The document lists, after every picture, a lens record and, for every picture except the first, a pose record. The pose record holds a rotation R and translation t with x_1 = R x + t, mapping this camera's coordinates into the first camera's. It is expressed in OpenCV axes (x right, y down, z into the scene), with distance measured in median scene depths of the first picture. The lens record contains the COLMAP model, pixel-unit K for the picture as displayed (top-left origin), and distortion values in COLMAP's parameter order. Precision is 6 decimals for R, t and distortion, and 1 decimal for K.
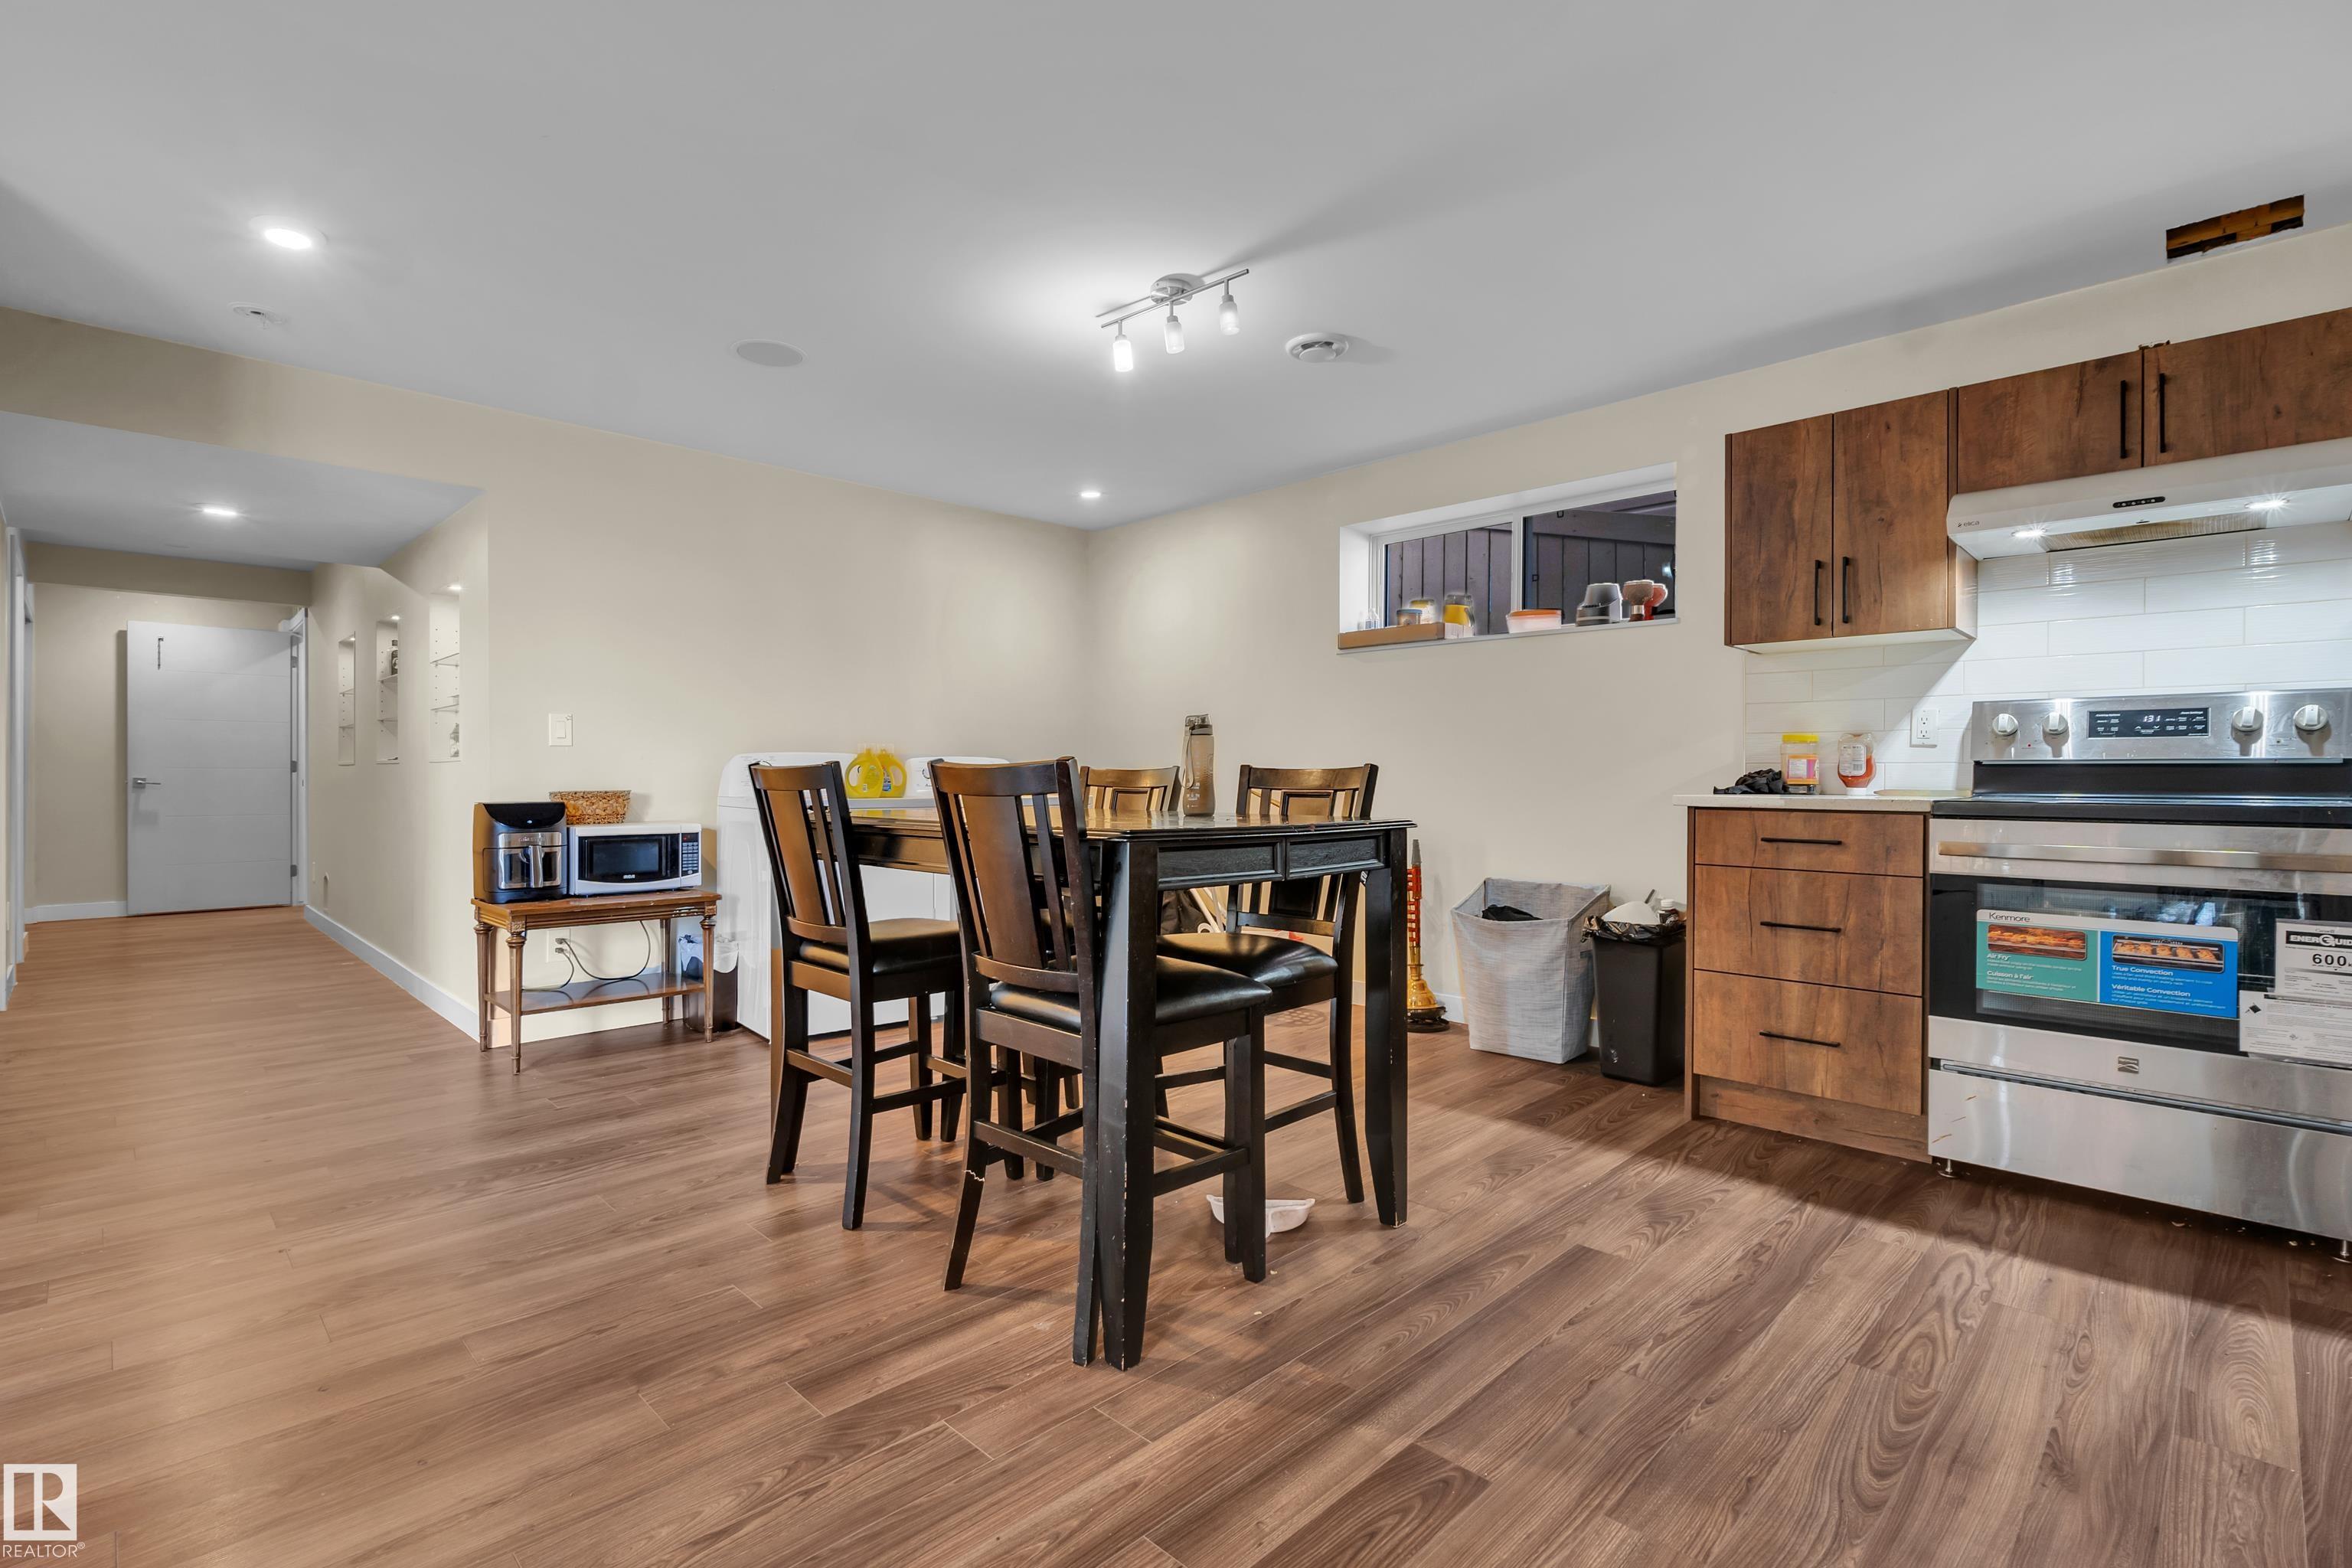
lens RADIAL K [[1082.5, 0, 1169.4], [0, 1082.5, 787.1], [0, 0, 1]] dist [-0.015517, -0.000098]
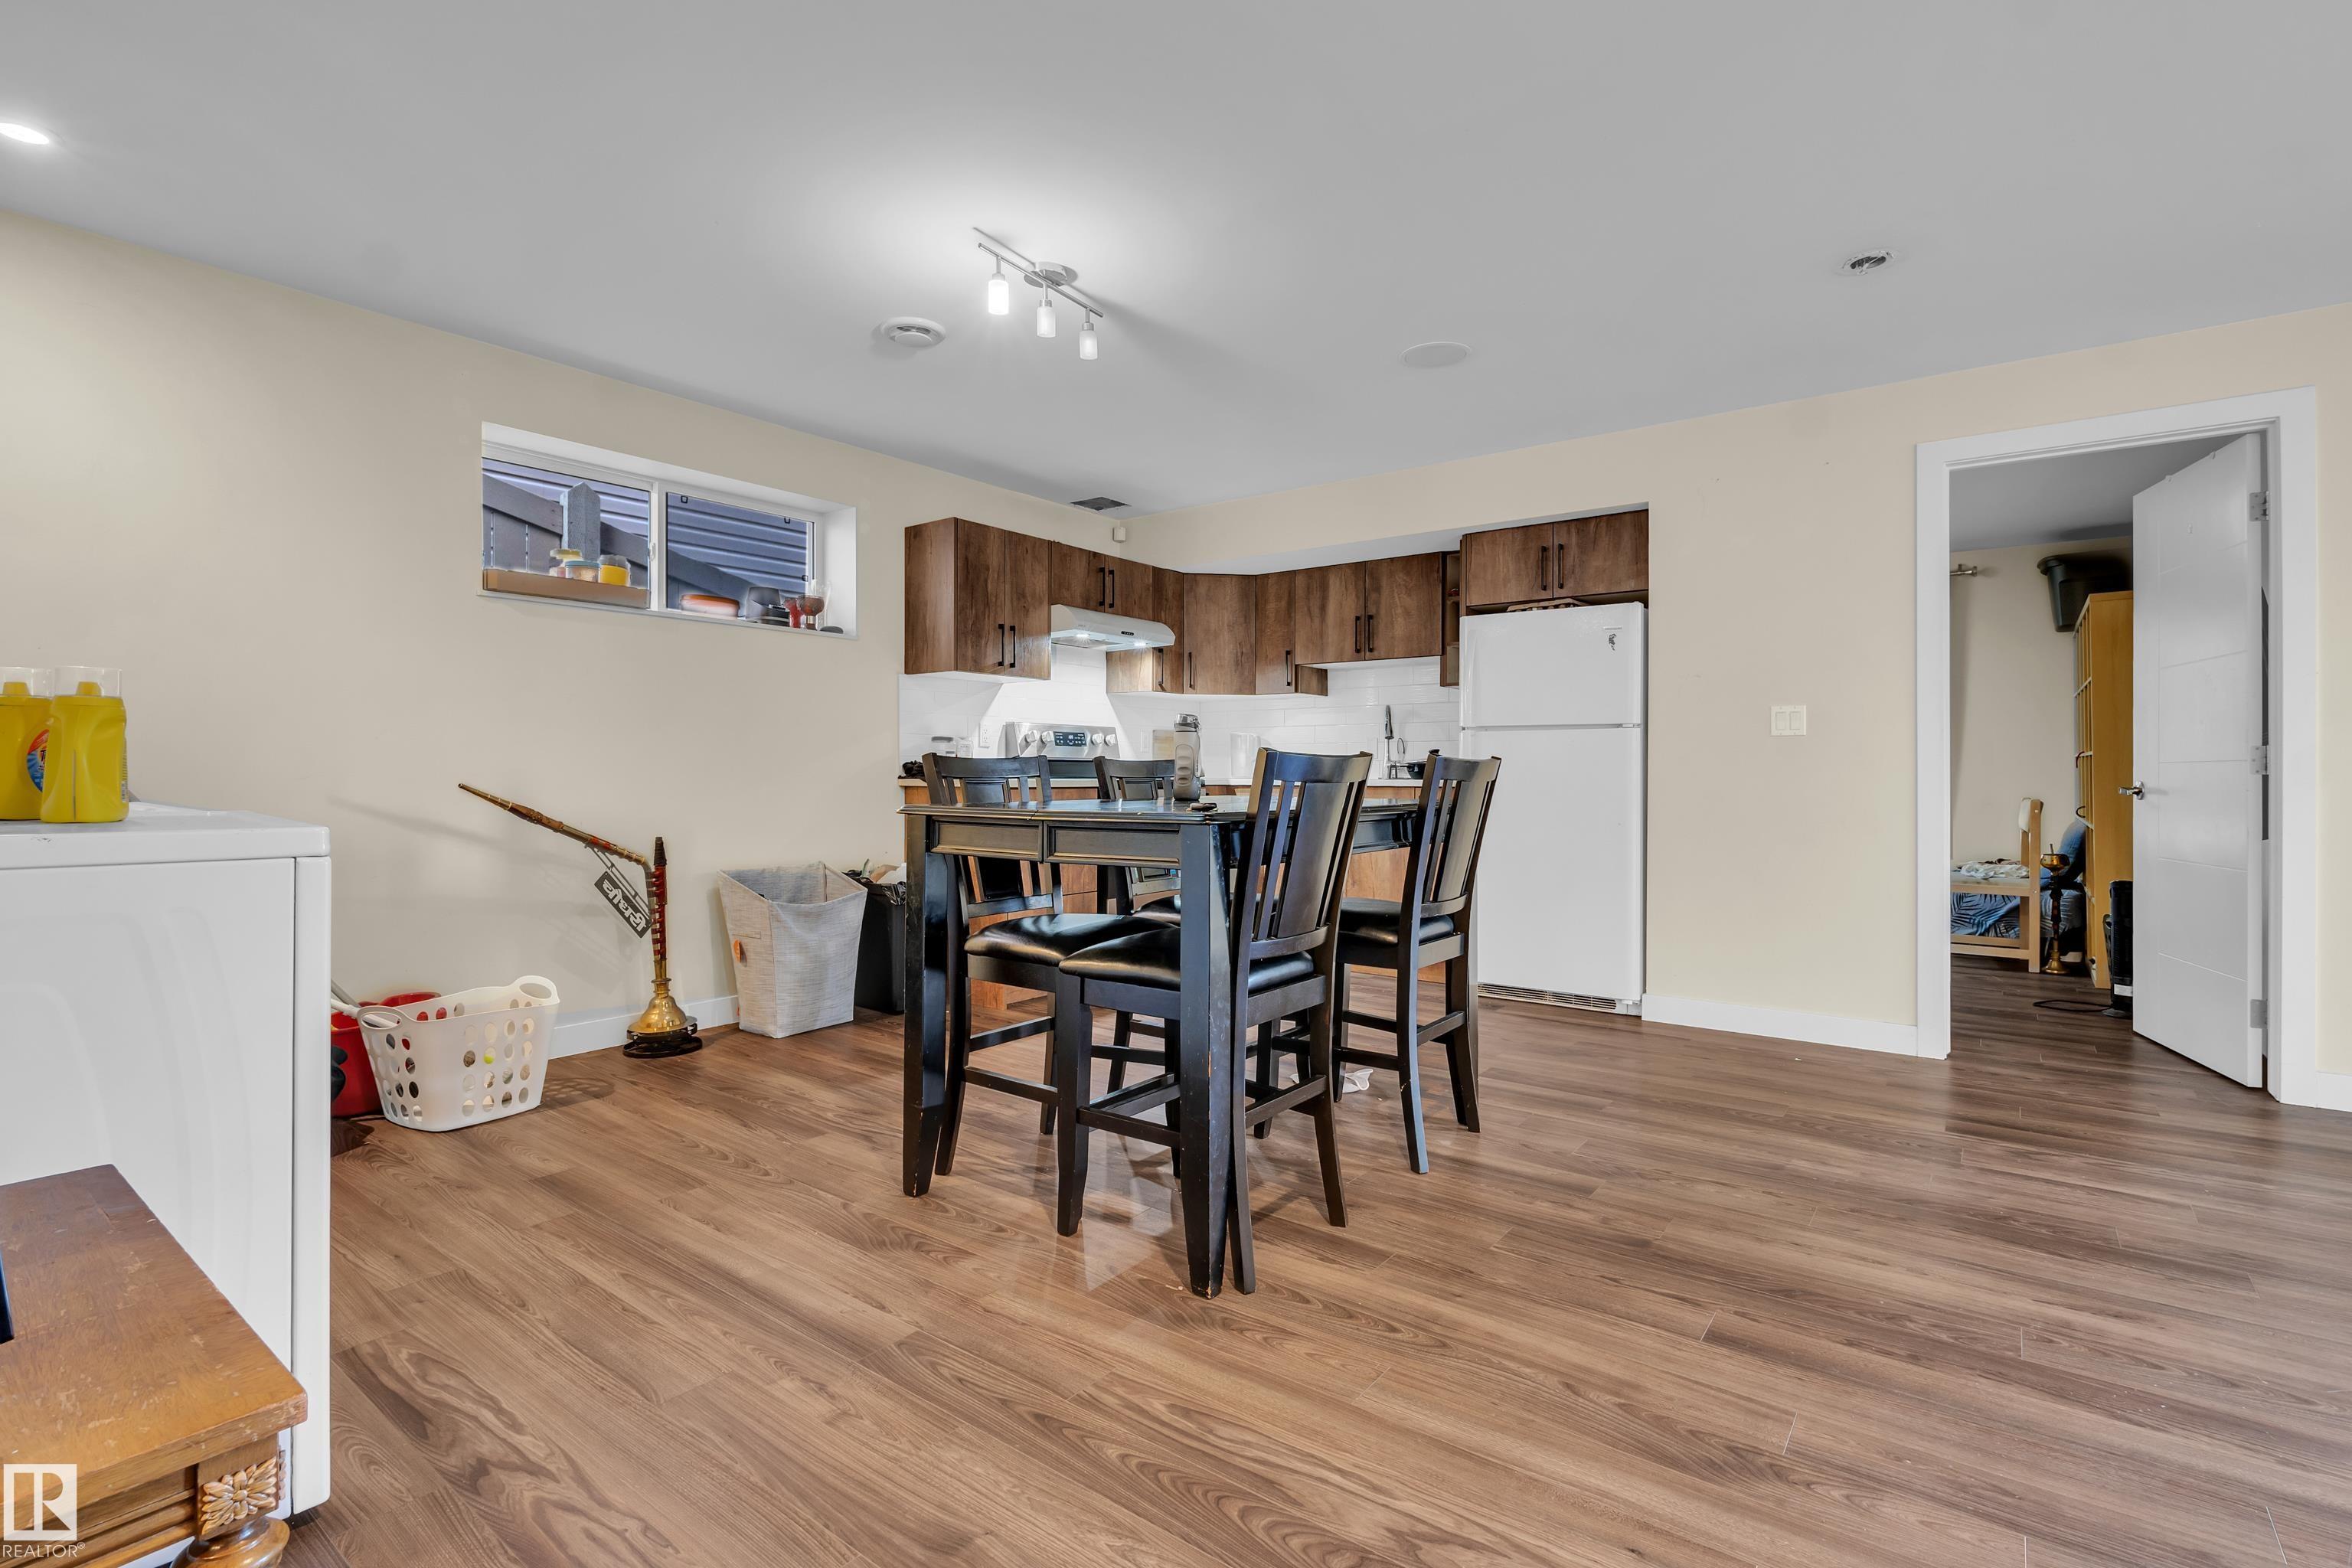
lens RADIAL K [[1082.5, 0, 1170.9], [0, 1082.5, 774.0], [0, 0, 1]] dist [-0.015517, -0.000098]
pose [[-0.128236, -0.003323, 0.991738, -1.117151], [0.004082, 0.999984, 0.003878, -0.005826], [-0.991735, 0.004545, -0.128221, 1.141647]]
